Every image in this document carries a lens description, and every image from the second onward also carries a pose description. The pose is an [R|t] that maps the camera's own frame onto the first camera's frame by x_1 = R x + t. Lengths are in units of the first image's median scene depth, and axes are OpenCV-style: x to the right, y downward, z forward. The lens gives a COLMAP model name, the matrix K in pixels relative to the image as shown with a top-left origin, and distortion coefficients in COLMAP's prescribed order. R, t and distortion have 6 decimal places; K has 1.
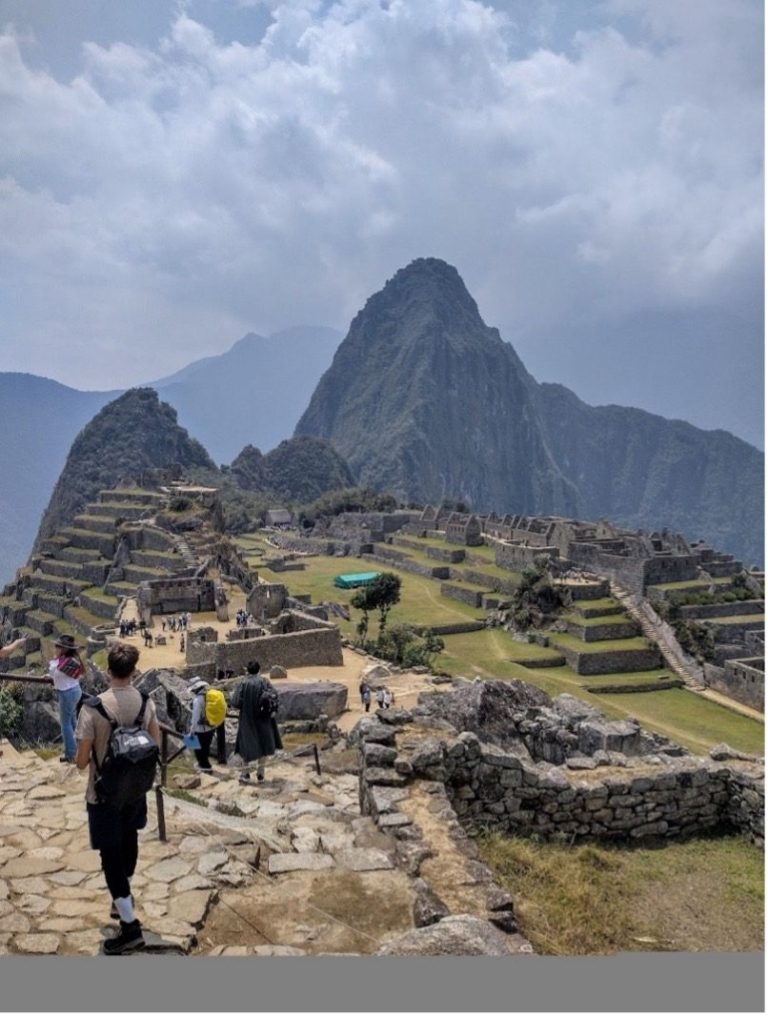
lens RADIAL K [[827.2, 0, 384.1], [0, 827.2, 505.3], [0, 0, 1]] dist [0.075773, 0.000022]
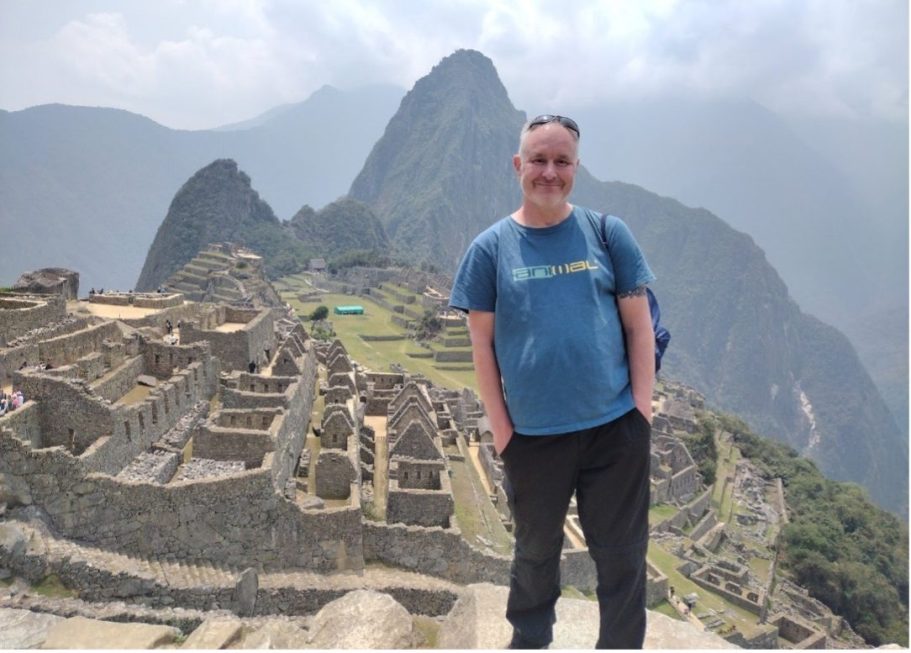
lens RADIAL K [[736.7, 0, 456.4], [0, 736.7, 328.8], [0, 0, 1]] dist [0.070704, -0.001578]
pose [[0.997773, 0.061737, 0.025258, 0.108119], [-0.064102, 0.992185, 0.107049, -0.033976], [-0.018452, -0.108430, 0.993933, -0.366154]]
